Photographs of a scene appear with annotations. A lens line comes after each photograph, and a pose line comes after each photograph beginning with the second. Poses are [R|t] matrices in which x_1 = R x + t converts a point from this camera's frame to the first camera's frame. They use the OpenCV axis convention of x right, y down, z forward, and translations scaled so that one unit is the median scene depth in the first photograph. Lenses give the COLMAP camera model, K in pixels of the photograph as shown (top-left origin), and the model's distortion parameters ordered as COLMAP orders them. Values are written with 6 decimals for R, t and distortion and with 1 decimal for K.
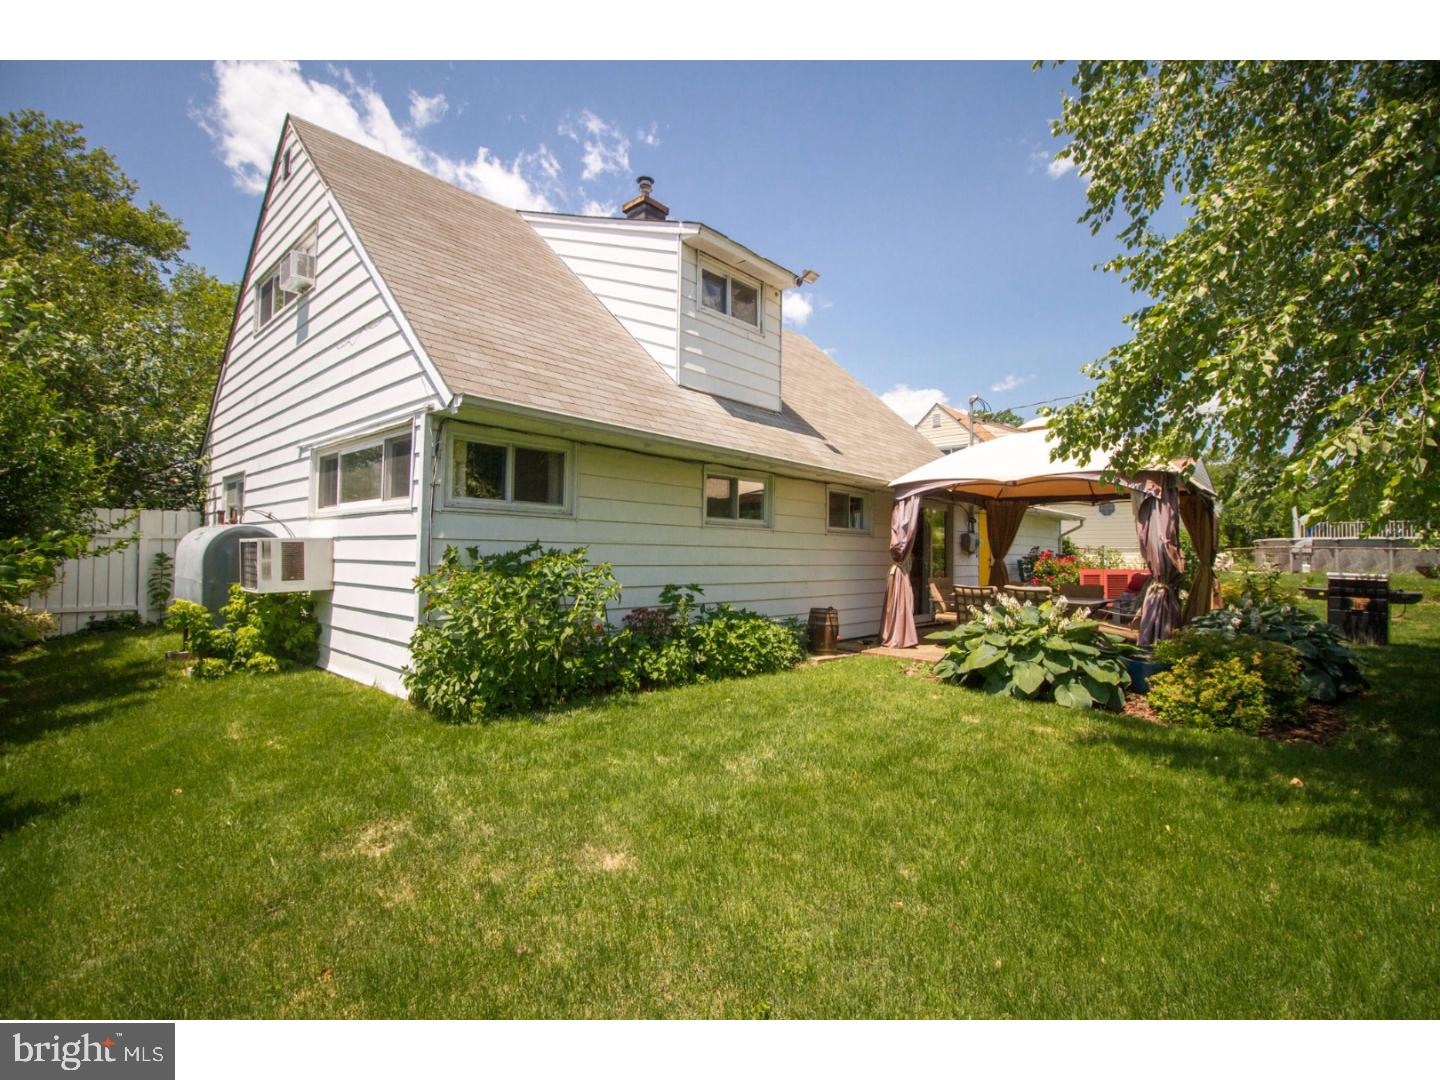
lens RADIAL K [[656.5, 0, 718.2], [0, 656.5, 544.3], [0, 0, 1]] dist [-0.000394, -0.000015]
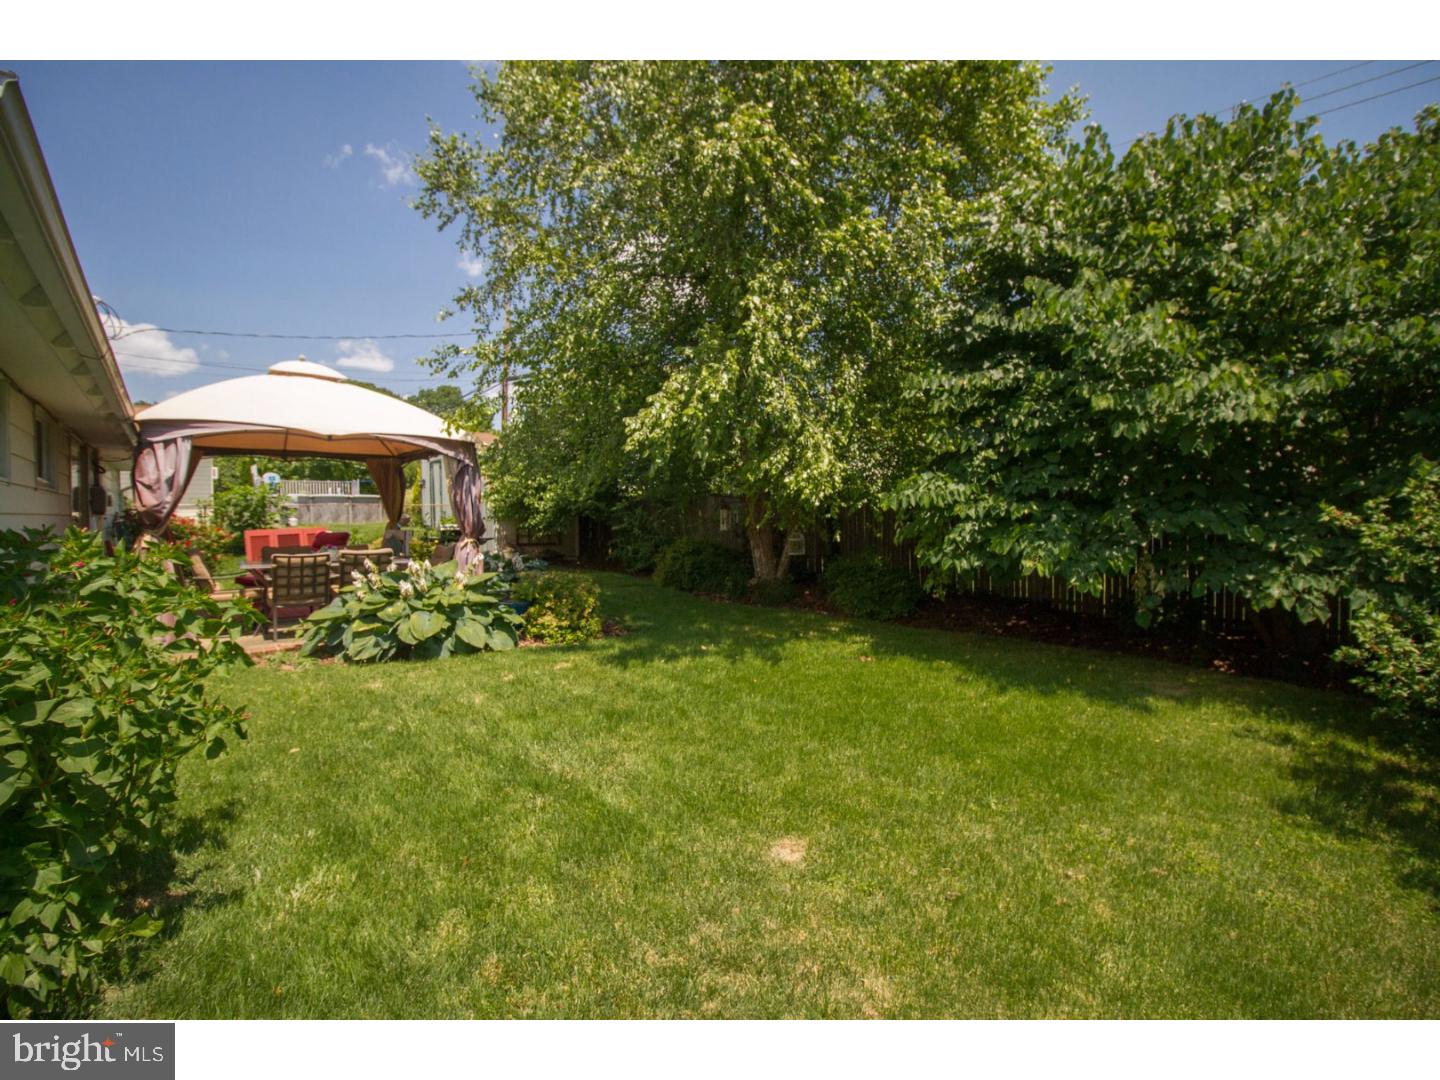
lens RADIAL K [[656.5, 0, 718.2], [0, 656.5, 539.1], [0, 0, 1]] dist [-0.000394, -0.000015]
pose [[0.133629, -0.054448, 0.989535, -0.347952], [-0.005299, 0.998436, 0.055653, -0.005814], [-0.991017, -0.012680, 0.133131, 0.313044]]
